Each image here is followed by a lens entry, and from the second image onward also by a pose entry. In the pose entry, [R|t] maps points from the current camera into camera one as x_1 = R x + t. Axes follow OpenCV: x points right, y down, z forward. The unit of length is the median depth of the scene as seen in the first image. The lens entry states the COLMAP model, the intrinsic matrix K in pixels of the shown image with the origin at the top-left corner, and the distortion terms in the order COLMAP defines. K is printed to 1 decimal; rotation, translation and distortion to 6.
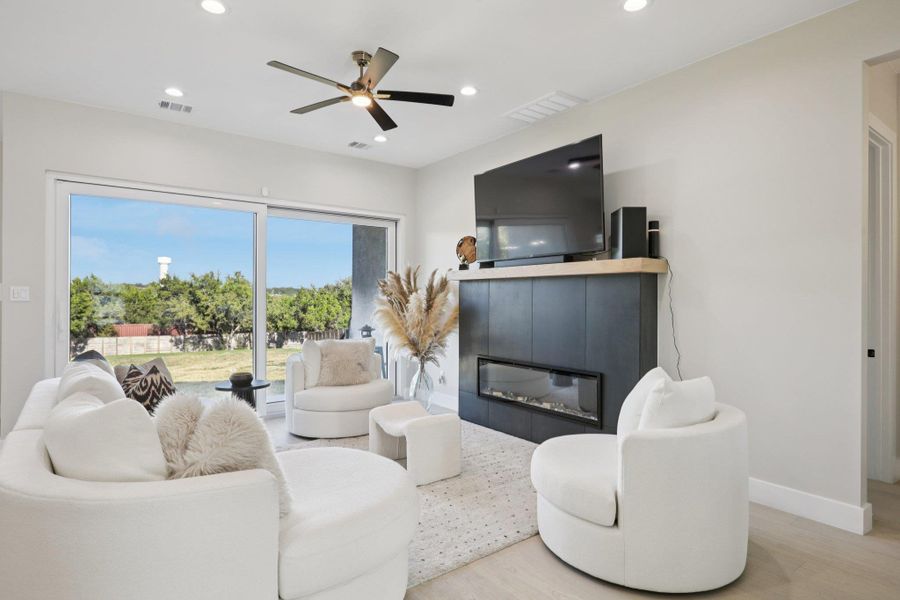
lens RADIAL K [[510.3, 0, 467.2], [0, 510.3, 297.1], [0, 0, 1]] dist [0.014754, 0.004799]
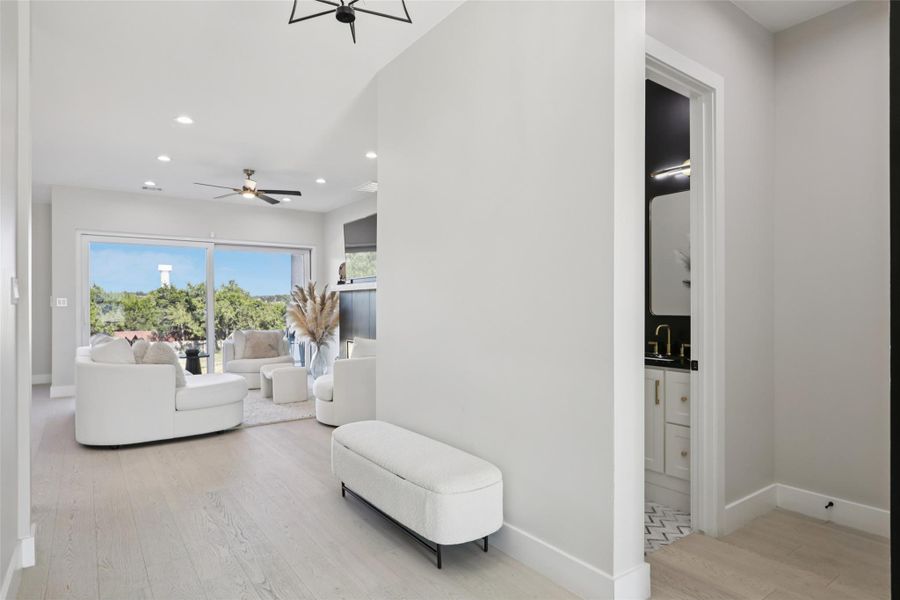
lens RADIAL K [[510.3, 0, 453.6], [0, 510.3, 303.3], [0, 0, 1]] dist [0.014754, 0.004799]
pose [[0.999789, -0.007340, -0.019176, 0.028192], [0.007338, 0.999973, -0.000153, 0.000431], [0.019176, 0.000012, 0.999816, -0.041352]]
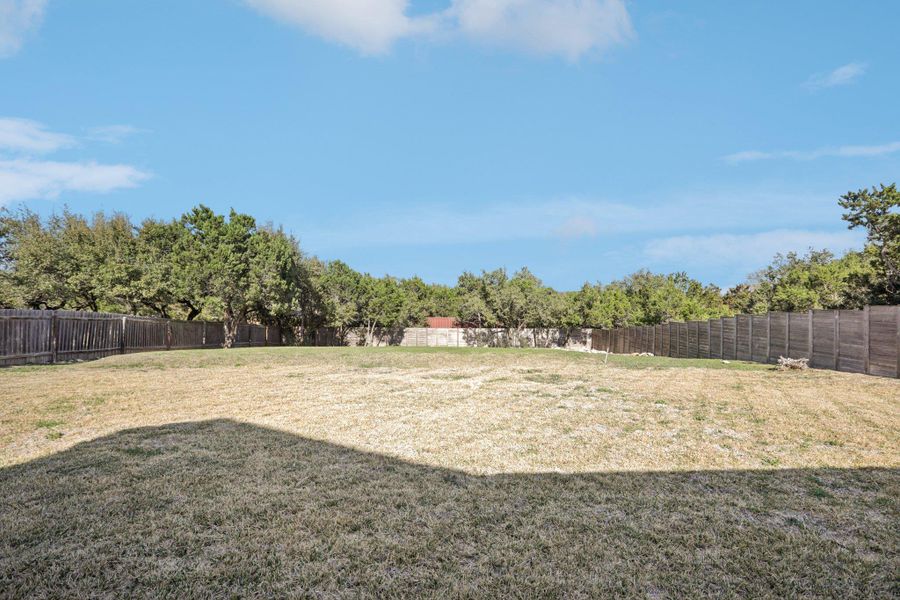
lens RADIAL K [[404.6, 0, 470.9], [0, 404.6, 304.3], [0, 0, 1]] dist [0.000016, -0.000490]
pose [[0.827509, -0.000991, -0.561452, -0.098915], [0.005501, 0.999965, 0.006342, 0.019535], [0.561426, -0.008337, 0.827485, 0.316415]]
